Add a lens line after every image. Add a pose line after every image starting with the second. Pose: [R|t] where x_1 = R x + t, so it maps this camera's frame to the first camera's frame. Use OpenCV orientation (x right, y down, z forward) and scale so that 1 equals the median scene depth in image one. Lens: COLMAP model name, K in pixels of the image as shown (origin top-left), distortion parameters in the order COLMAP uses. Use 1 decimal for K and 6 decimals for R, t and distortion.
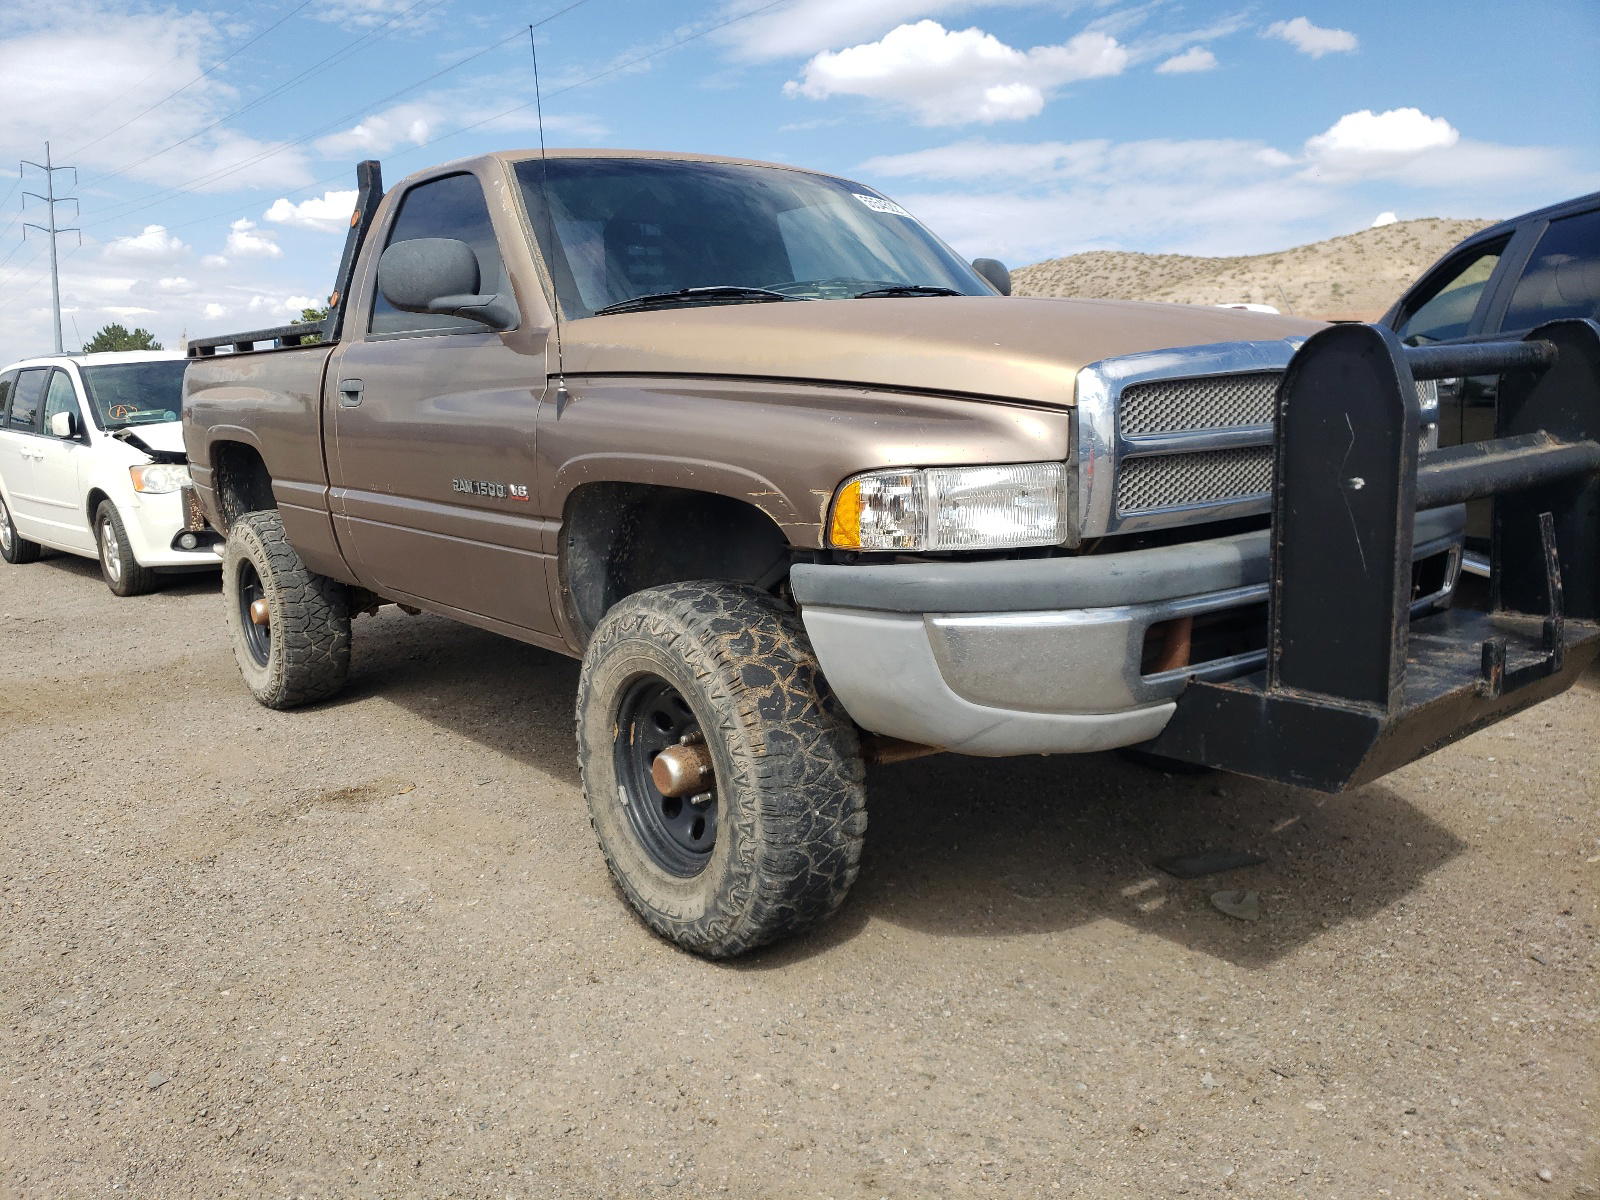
lens RADIAL K [[1208.1, 0, 778.3], [0, 1208.1, 590.9], [0, 0, 1]] dist [0.004611, 0.004153]
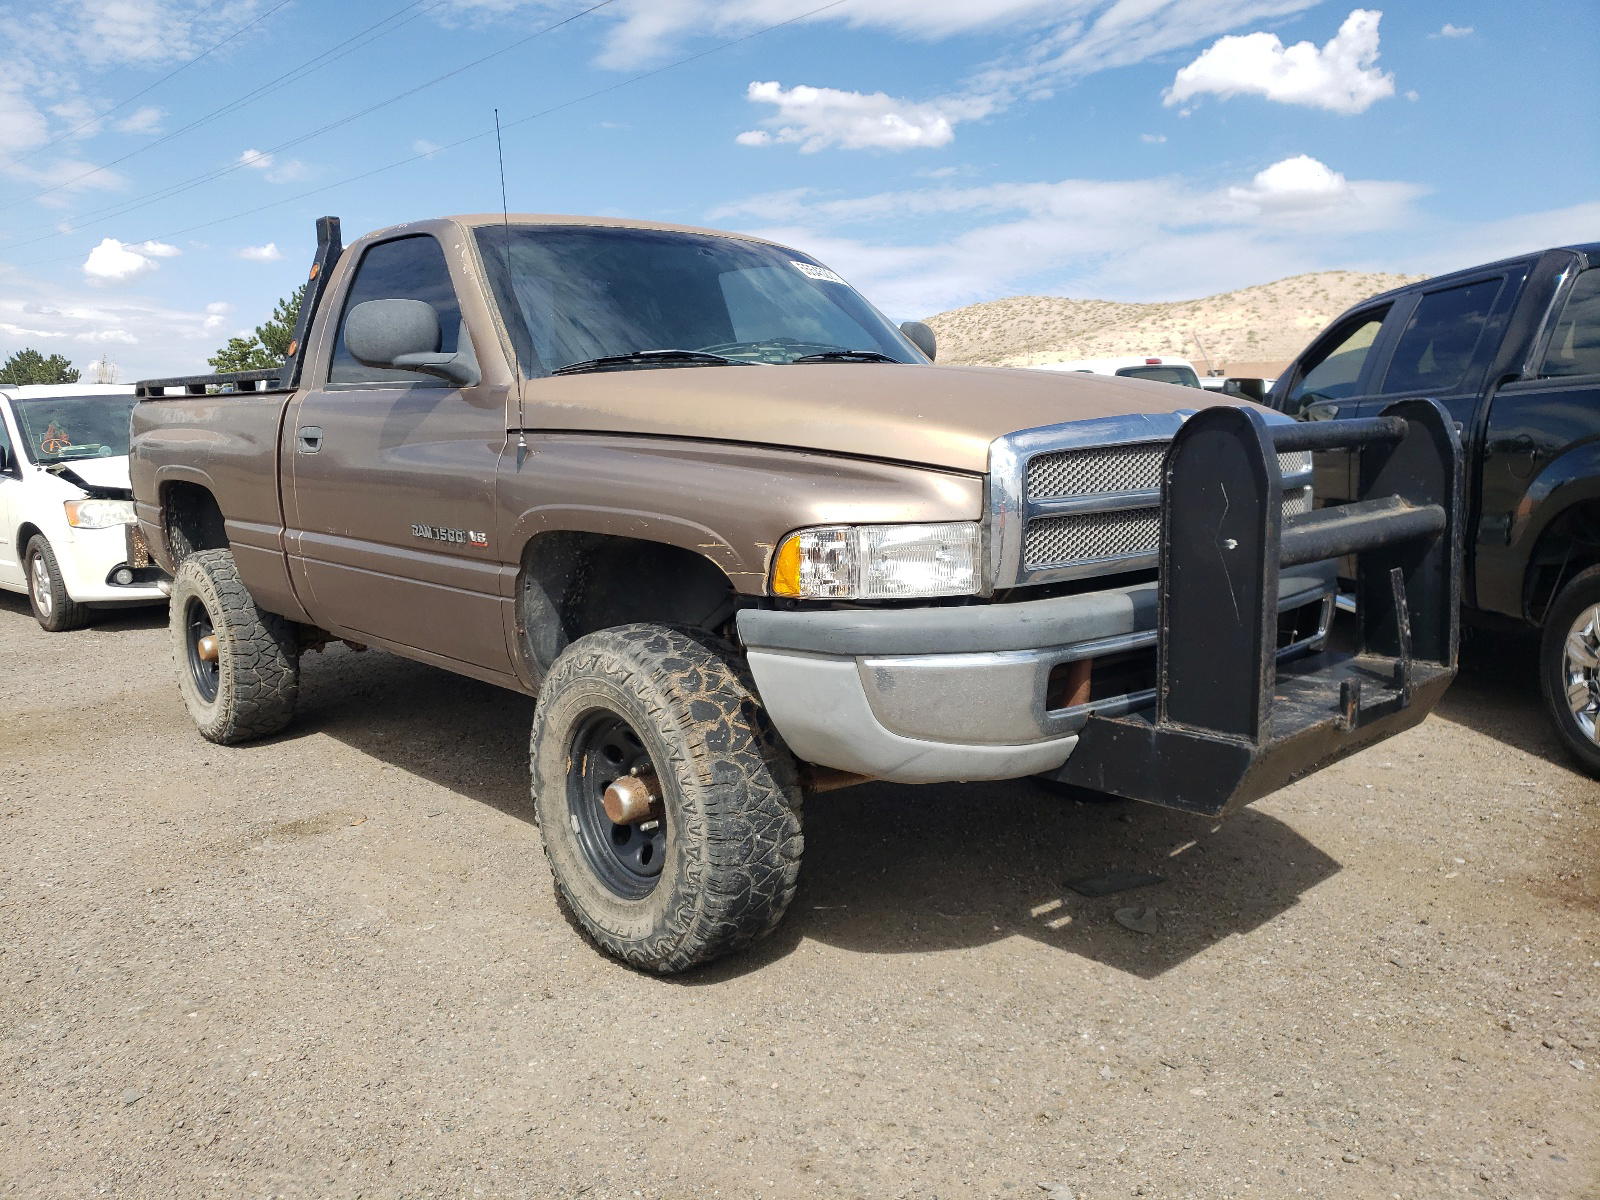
lens RADIAL K [[1260.0, 0, 800.0], [0, 1260.0, 600.0], [0, 0, 1]] dist [0.013962, 0.001825]
pose [[0.996987, 0.006272, 0.077316, -0.019002], [-0.004977, 0.999844, -0.016929, -0.011098], [-0.077410, 0.016493, 0.996863, -0.138513]]
